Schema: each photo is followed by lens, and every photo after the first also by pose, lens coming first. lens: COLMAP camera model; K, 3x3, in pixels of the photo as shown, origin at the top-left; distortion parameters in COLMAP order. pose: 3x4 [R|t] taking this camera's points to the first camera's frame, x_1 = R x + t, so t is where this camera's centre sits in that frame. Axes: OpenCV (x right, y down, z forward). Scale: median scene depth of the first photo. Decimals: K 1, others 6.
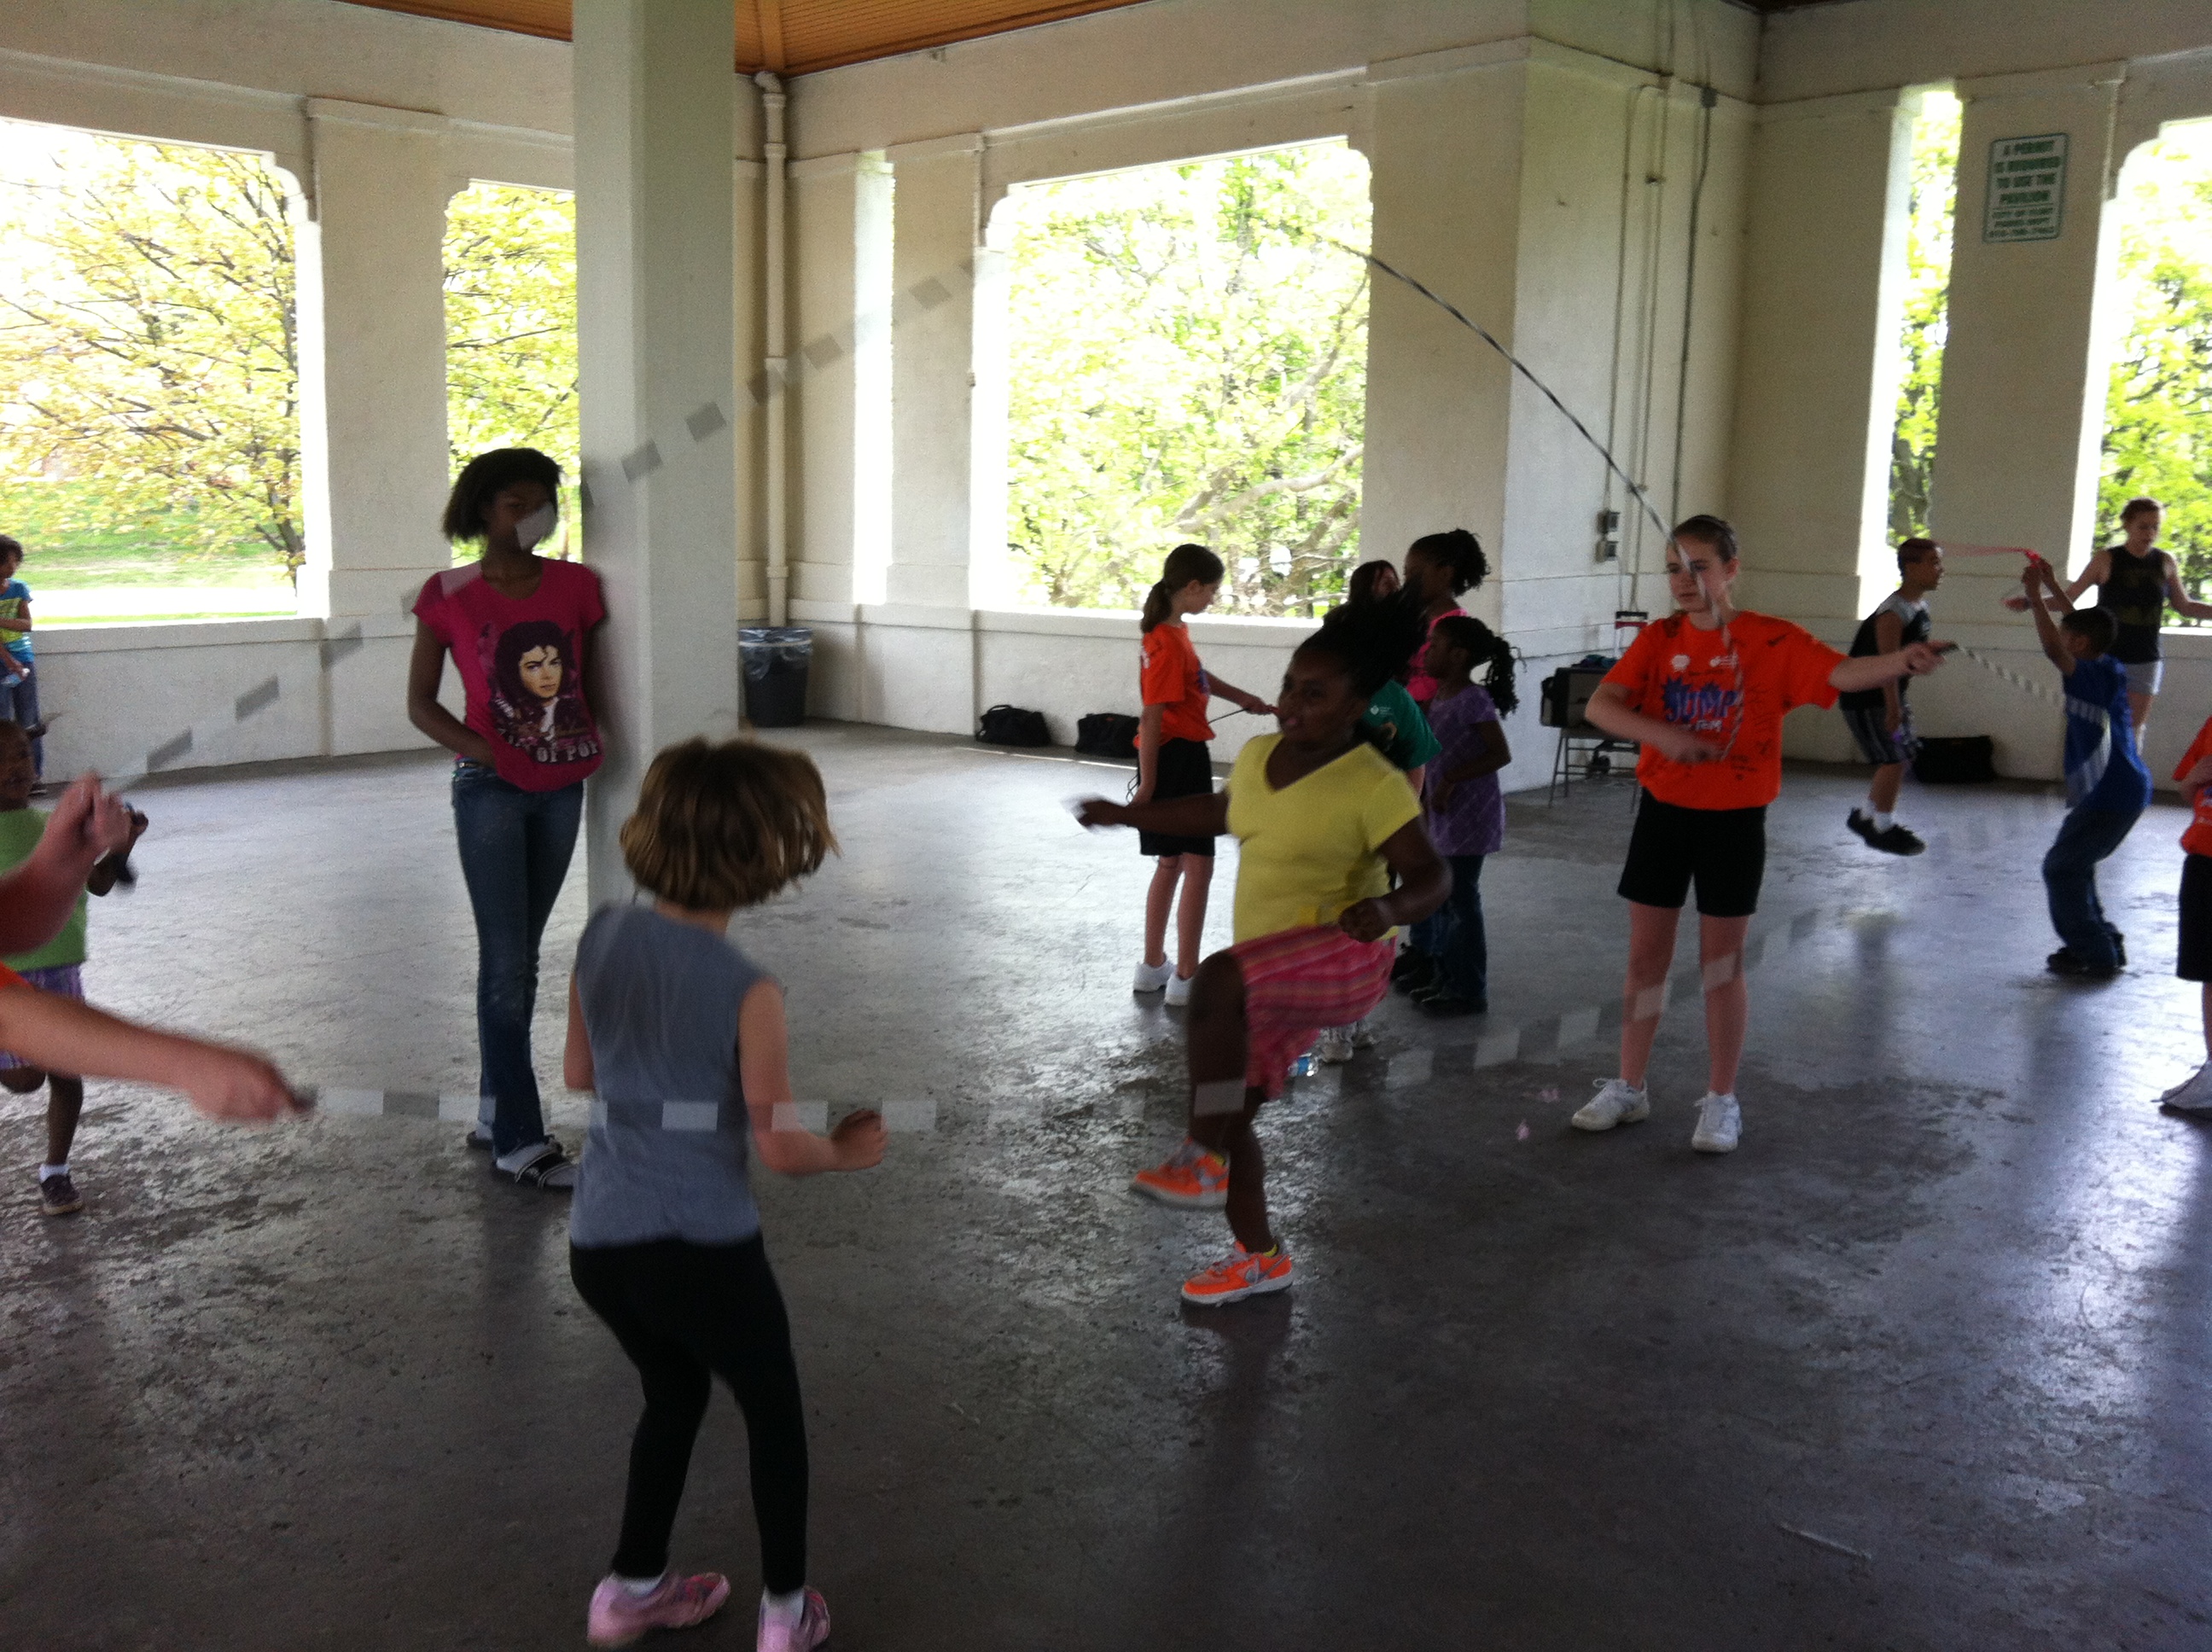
lens RADIAL K [[2213.7, 0, 1096.4], [0, 2213.7, 768.8], [0, 0, 1]] dist [0.142028, -0.432231]
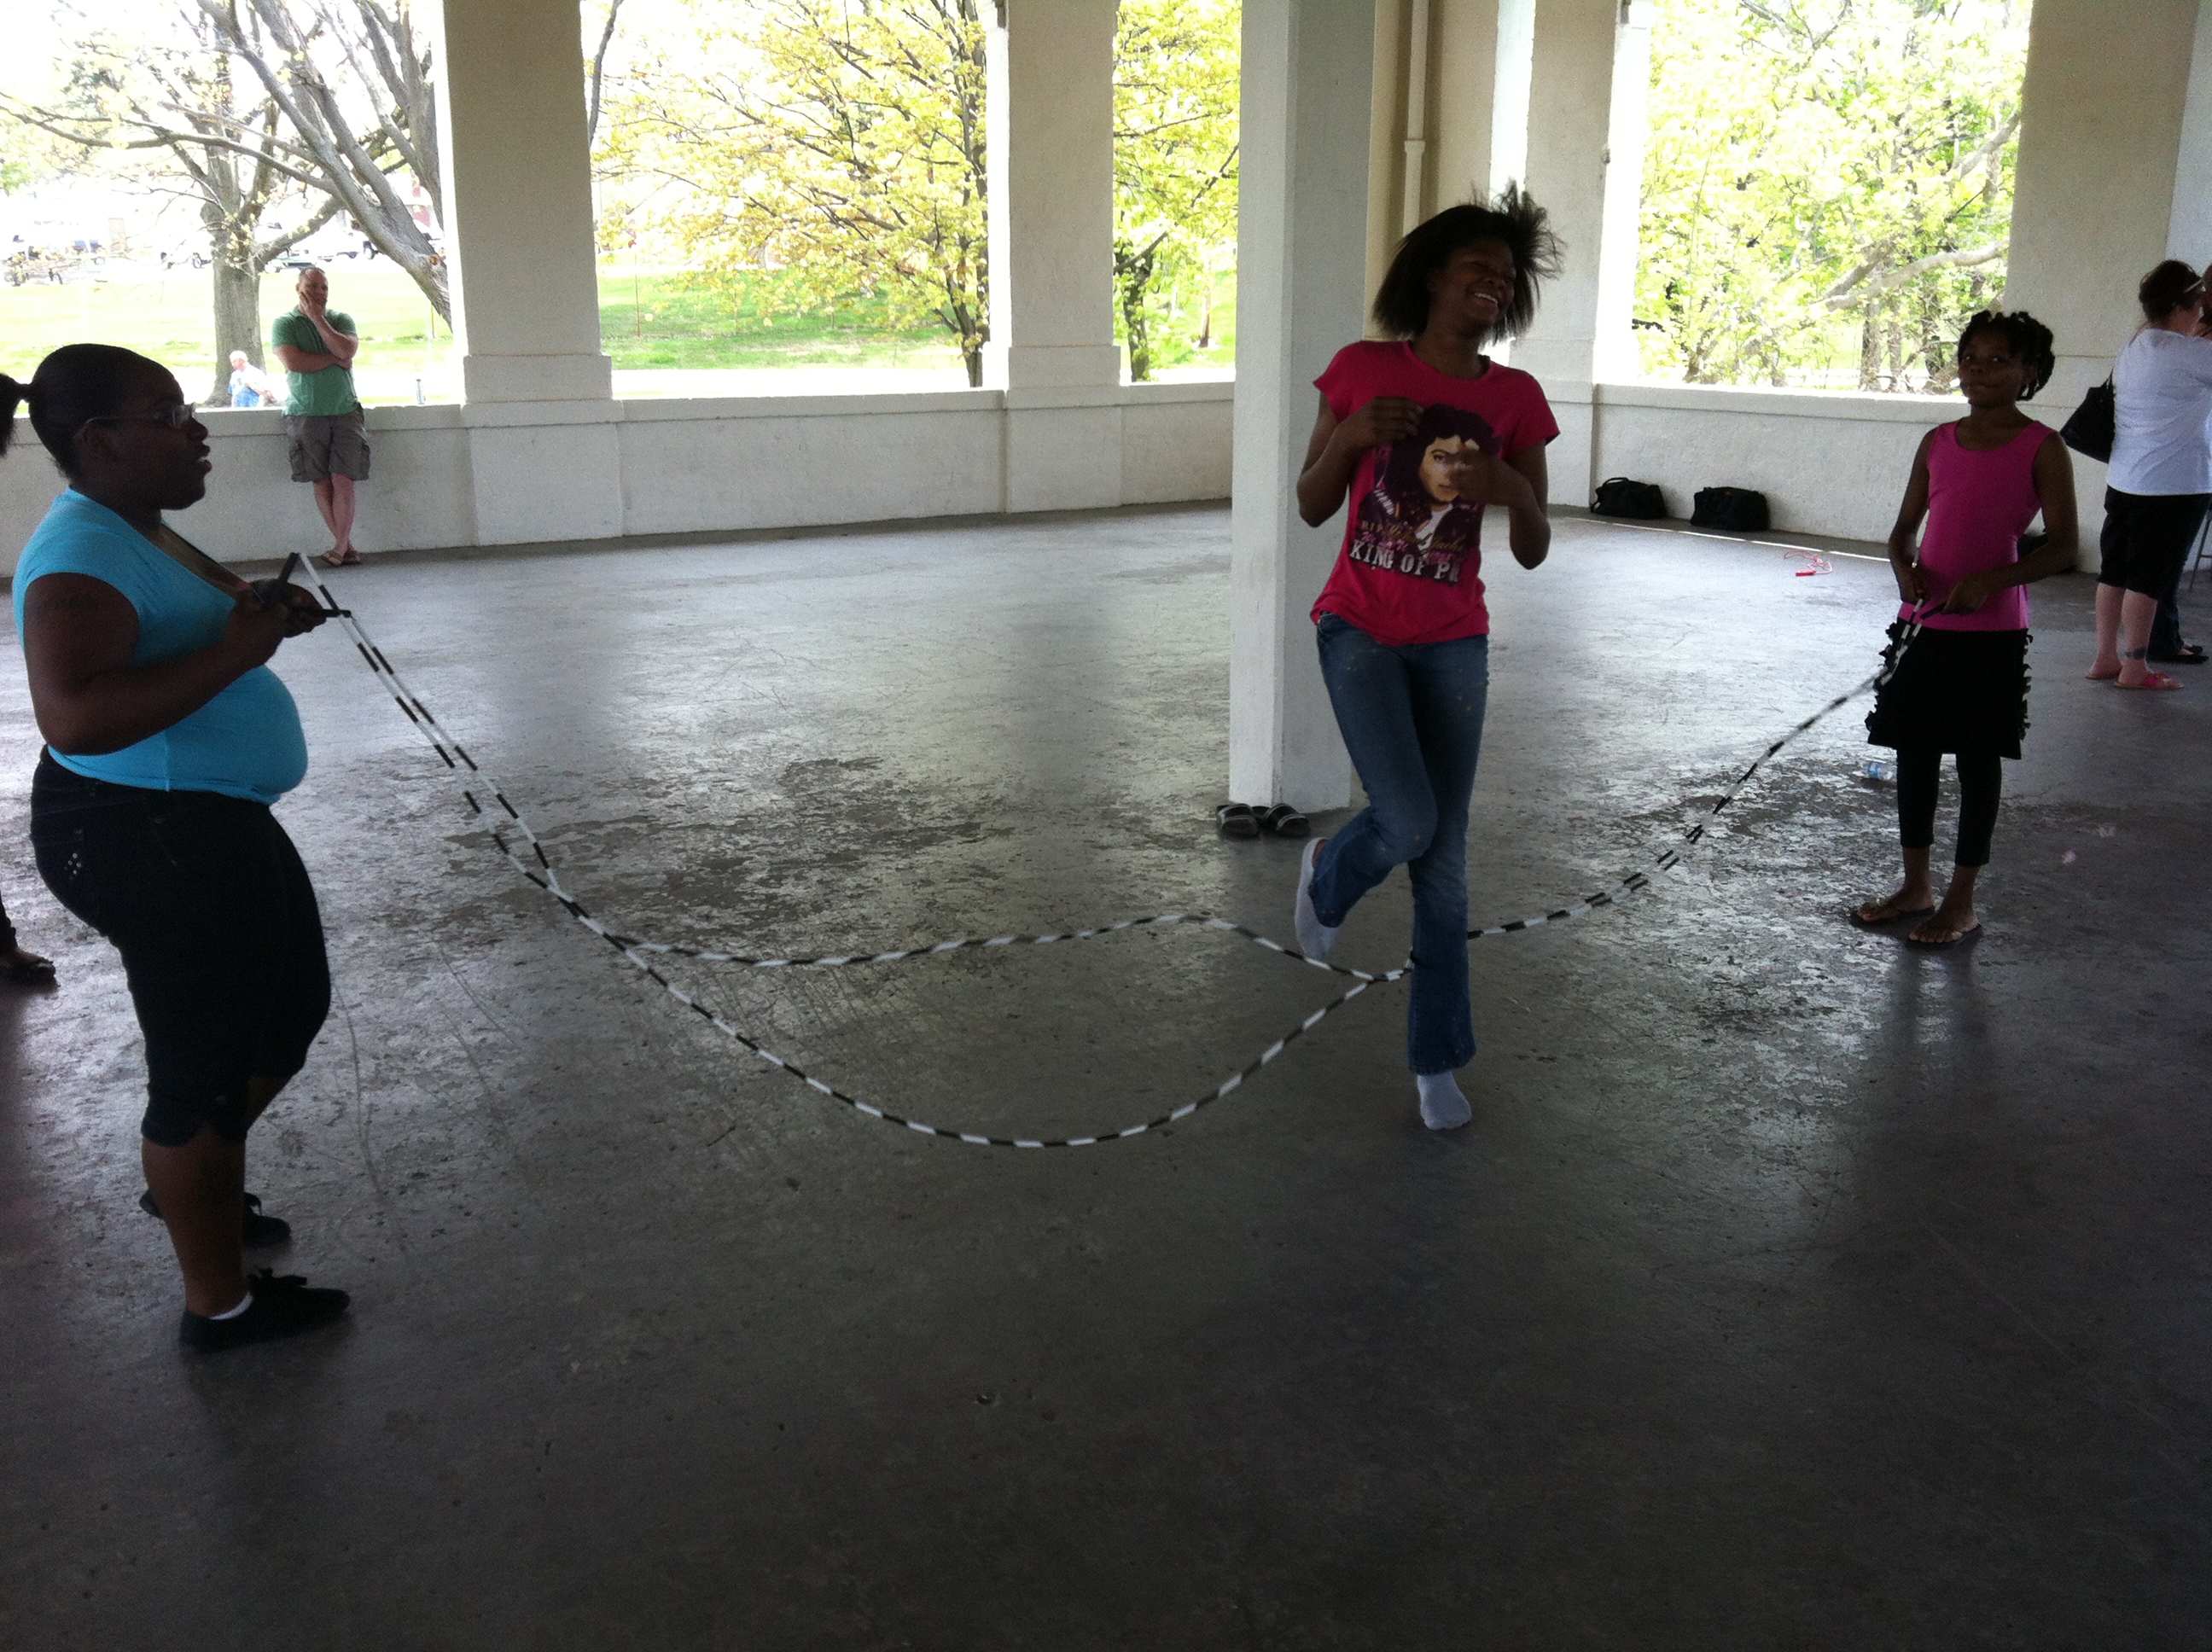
lens RADIAL K [[2313.1, 0, 1021.1], [0, 2313.1, 769.5], [0, 0, 1]] dist [0.161428, -0.592721]
pose [[0.953744, 0.054421, -0.295652, 0.021457], [-0.029010, 0.995549, 0.089668, 0.017604], [0.299216, -0.076944, 0.951078, -0.127894]]
